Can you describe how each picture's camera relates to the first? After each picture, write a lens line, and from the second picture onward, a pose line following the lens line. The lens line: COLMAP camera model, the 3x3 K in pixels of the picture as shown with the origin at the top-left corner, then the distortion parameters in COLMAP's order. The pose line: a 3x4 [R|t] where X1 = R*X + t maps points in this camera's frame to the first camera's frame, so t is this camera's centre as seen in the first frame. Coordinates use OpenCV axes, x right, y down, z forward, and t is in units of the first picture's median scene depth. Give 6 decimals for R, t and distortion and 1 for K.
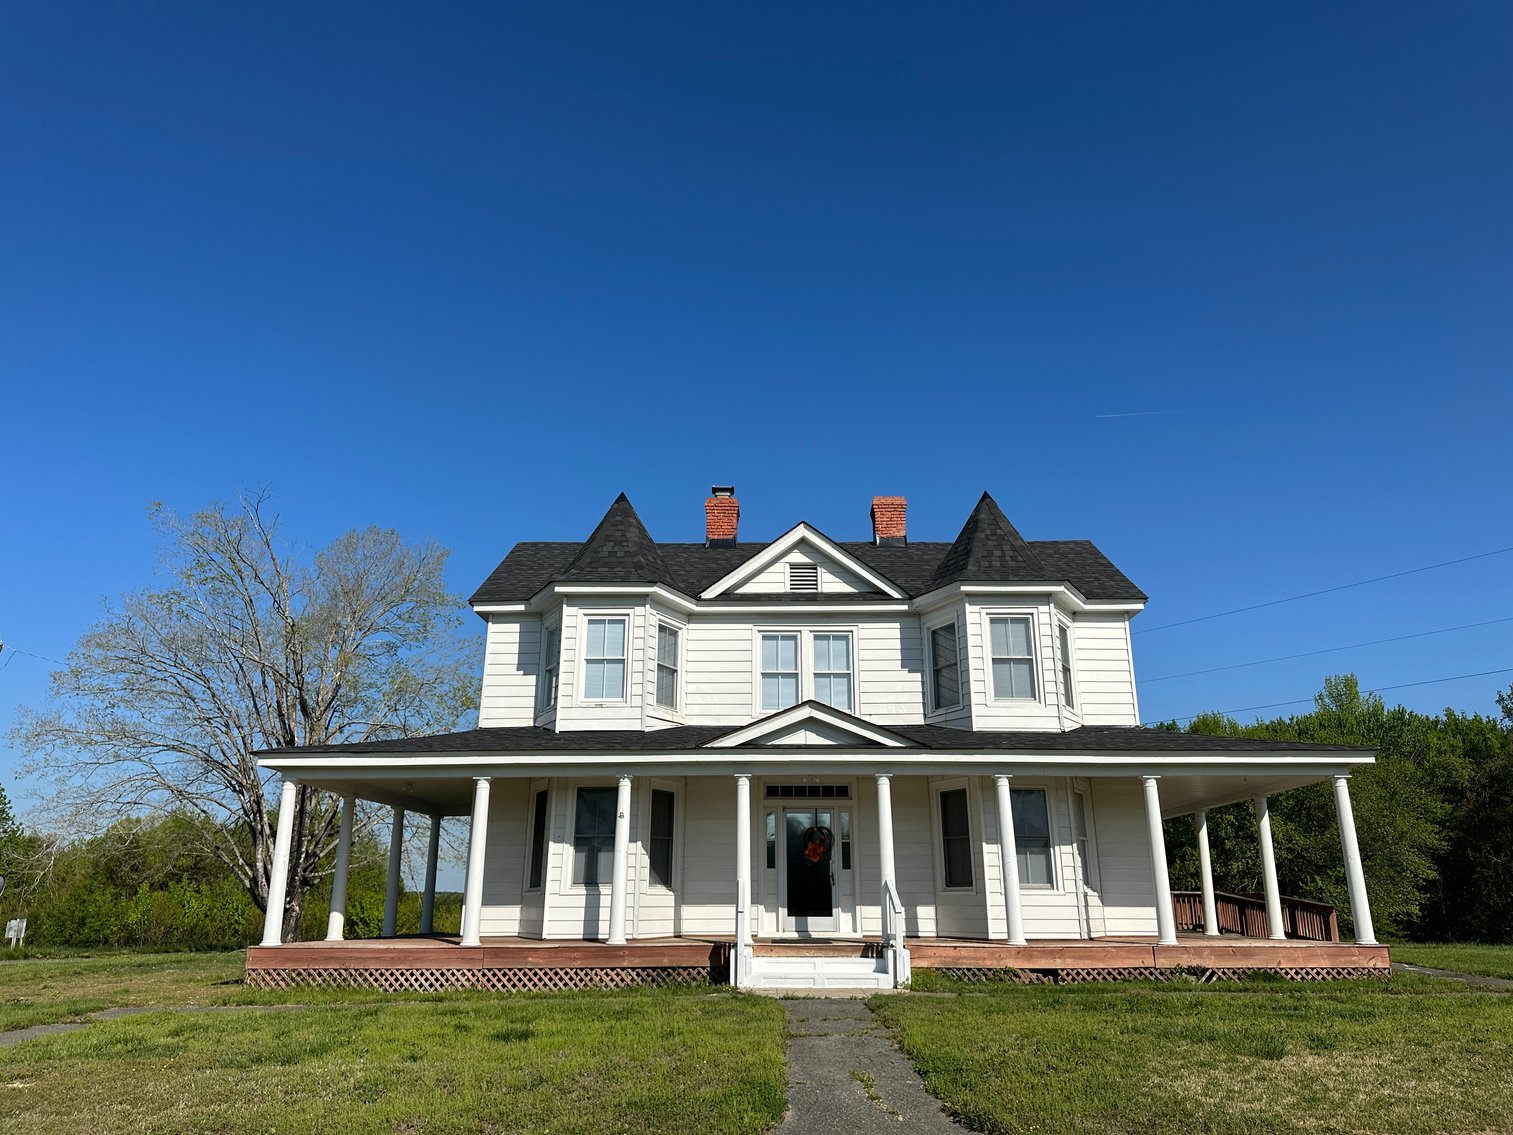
lens RADIAL K [[1025.0, 0, 763.1], [0, 1025.0, 559.3], [0, 0, 1]] dist [0.111786, -0.168095]
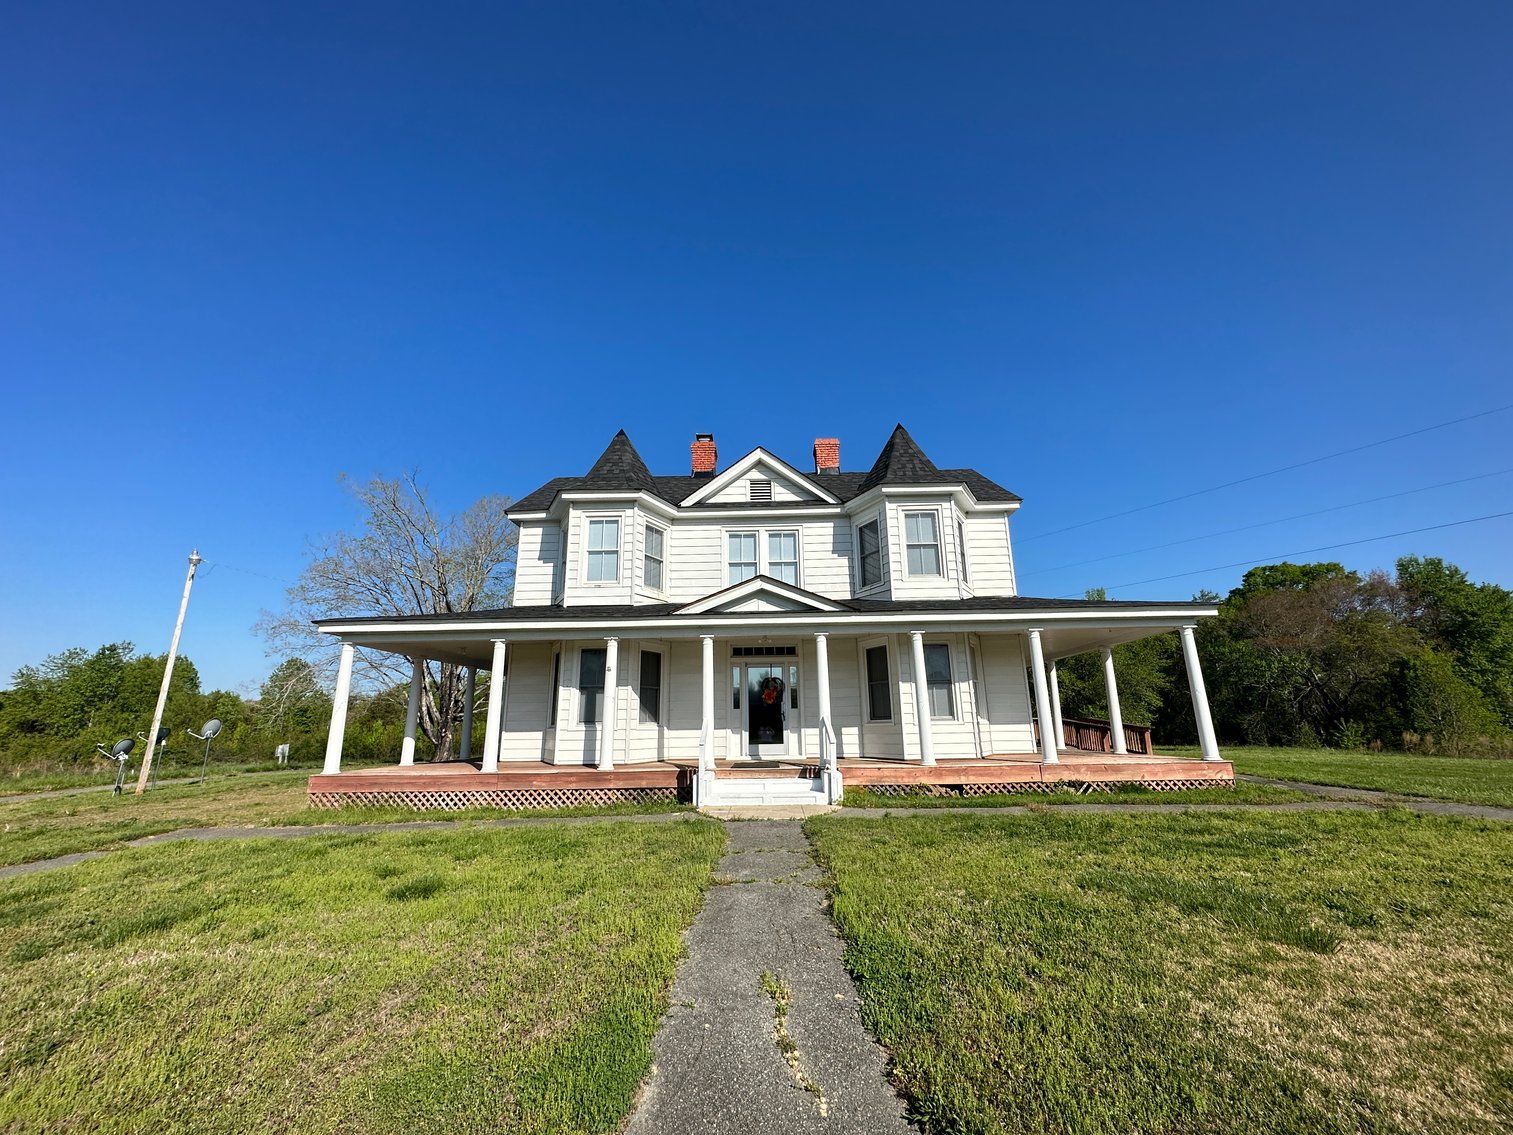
lens RADIAL K [[609.7, 0, 756.5], [0, 609.7, 567.5], [0, 0, 1]] dist [0.000510, 0.000330]
pose [[0.999877, -0.015698, 0.000113, 0.040224], [0.015657, 0.997697, 0.065990, 0.079396], [-0.001149, -0.065980, 0.997820, 0.273455]]
